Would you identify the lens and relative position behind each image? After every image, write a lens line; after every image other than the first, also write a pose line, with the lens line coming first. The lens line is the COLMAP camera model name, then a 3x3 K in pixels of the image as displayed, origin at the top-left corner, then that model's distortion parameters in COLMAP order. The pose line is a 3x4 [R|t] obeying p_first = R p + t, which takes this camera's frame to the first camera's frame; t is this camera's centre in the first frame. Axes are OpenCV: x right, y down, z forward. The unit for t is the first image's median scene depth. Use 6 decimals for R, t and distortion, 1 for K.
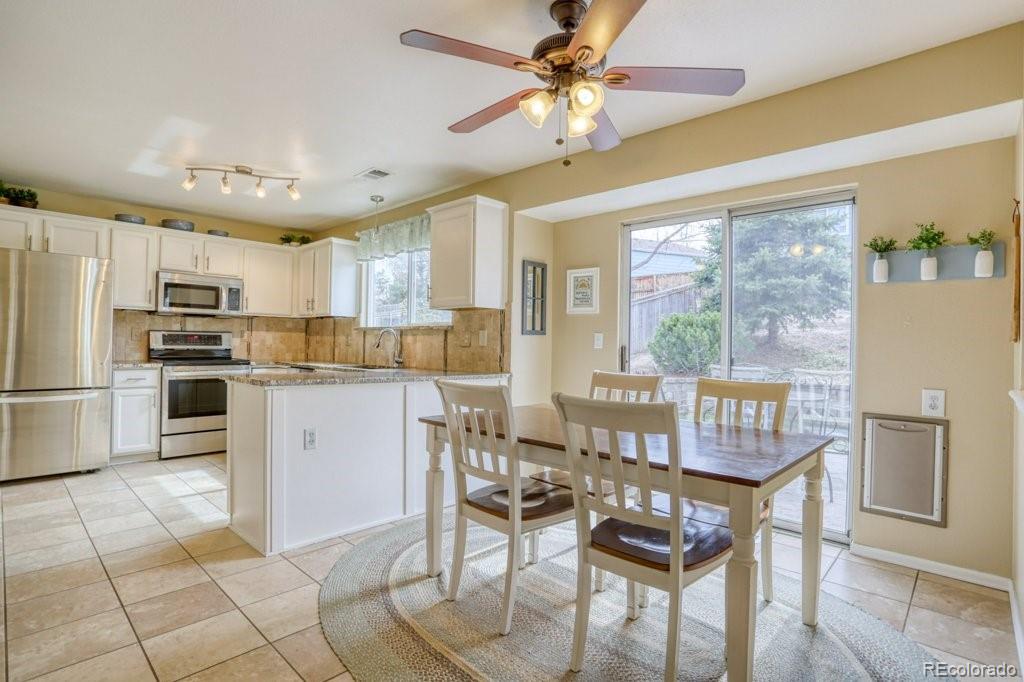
lens RADIAL K [[504.3, 0, 502.8], [0, 504.3, 337.3], [0, 0, 1]] dist [-0.026409, 0.003566]
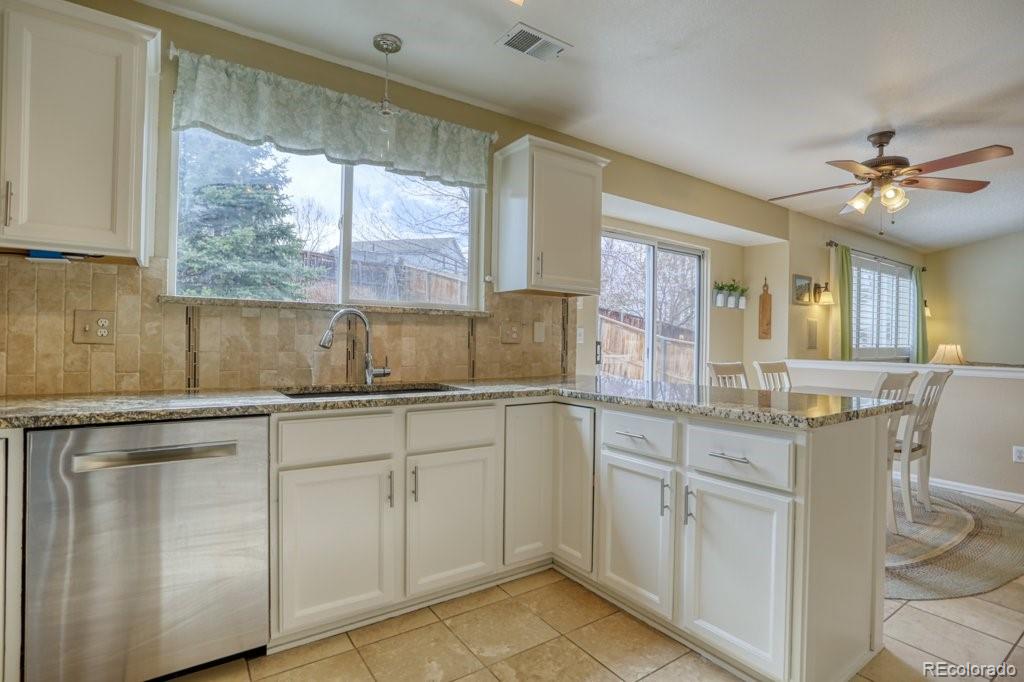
lens RADIAL K [[504.3, 0, 515.9], [0, 504.3, 344.6], [0, 0, 1]] dist [-0.026409, 0.003566]
pose [[0.191630, -0.011522, 0.981400, -0.699929], [-0.009285, 0.999865, 0.013552, 0.009537], [-0.981423, -0.011709, 0.191497, 0.776494]]
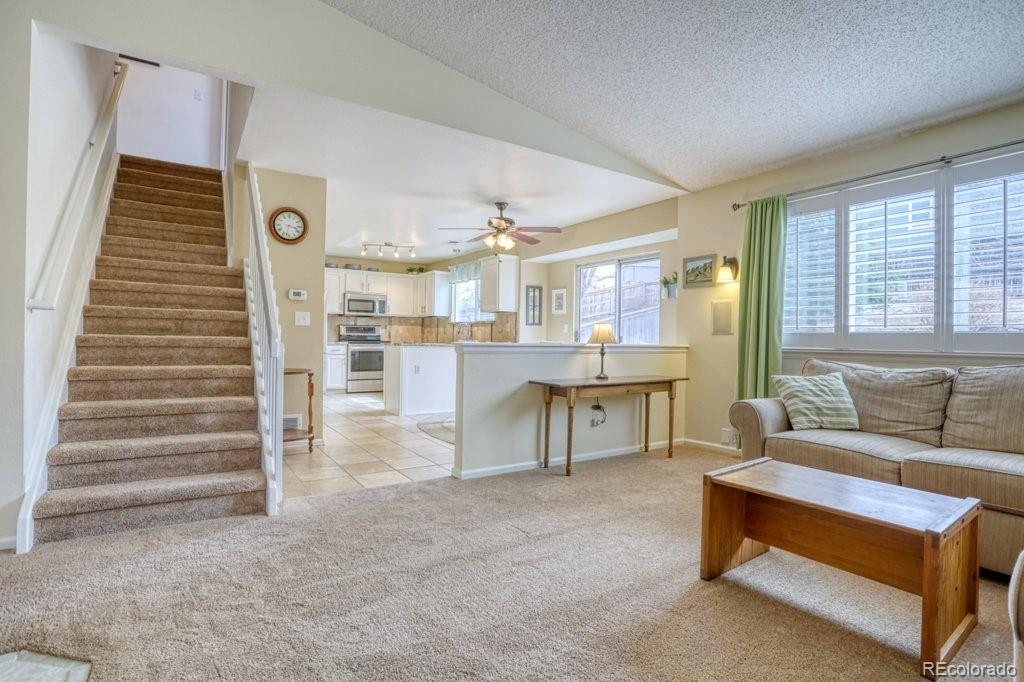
lens RADIAL K [[504.3, 0, 514.5], [0, 504.3, 336.5], [0, 0, 1]] dist [-0.026409, 0.003566]
pose [[0.977388, -0.001201, -0.211452, 0.331788], [0.002230, 0.999987, 0.004628, 0.023728], [0.211444, -0.004995, 0.977377, -0.716521]]
